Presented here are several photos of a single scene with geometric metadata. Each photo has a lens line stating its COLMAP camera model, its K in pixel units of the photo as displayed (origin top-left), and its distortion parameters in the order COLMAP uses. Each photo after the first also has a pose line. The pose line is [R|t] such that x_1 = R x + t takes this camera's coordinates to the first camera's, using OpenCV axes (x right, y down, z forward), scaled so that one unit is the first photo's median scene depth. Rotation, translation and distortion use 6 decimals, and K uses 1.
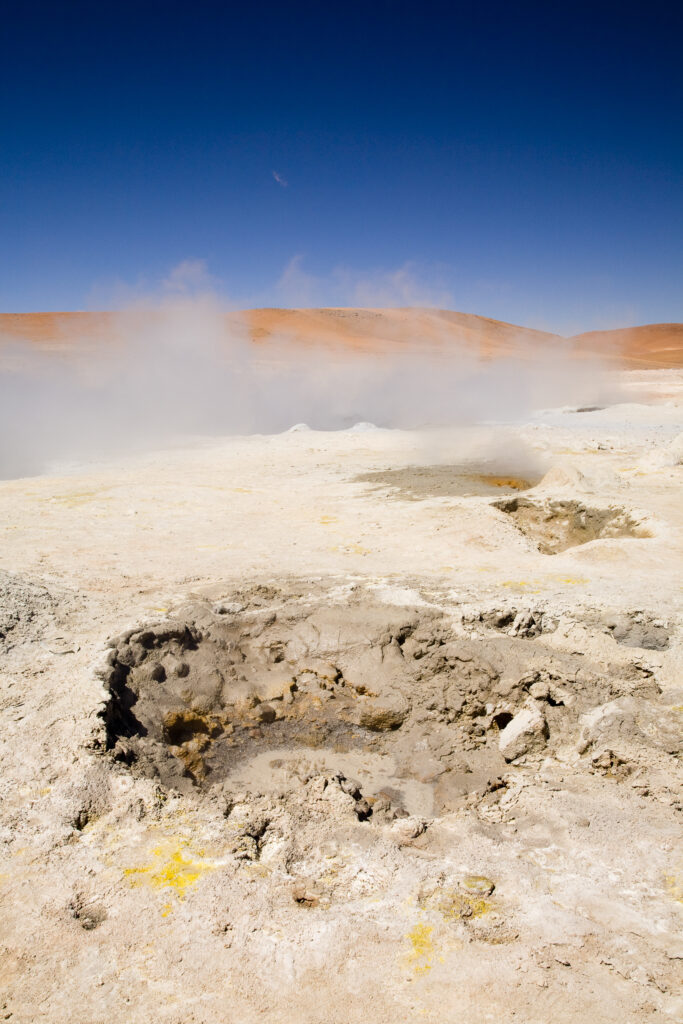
lens RADIAL K [[1010.6, 0, 340.4], [0, 1010.6, 505.4], [0, 0, 1]] dist [0.064904, 0.000000]
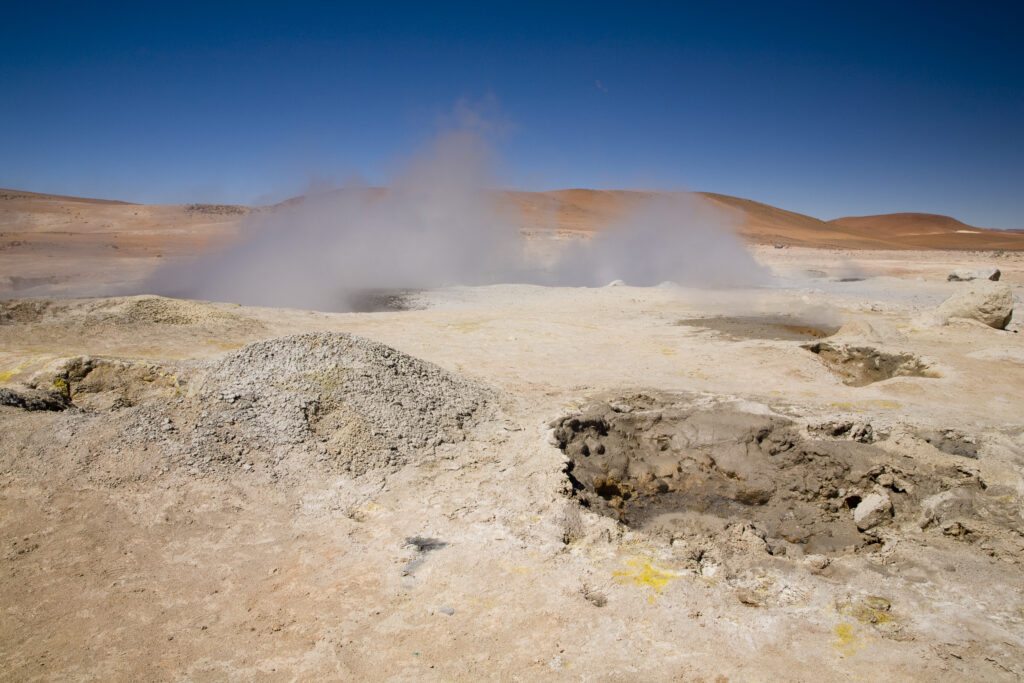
lens RADIAL K [[837.4, 0, 509.6], [0, 837.4, 344.3], [0, 0, 1]] dist [-0.003286, 0.043742]
pose [[0.993151, 0.053026, -0.104112, -0.166490], [-0.054131, 0.998503, -0.007810, 0.039035], [0.103542, 0.013392, 0.994535, -0.115110]]
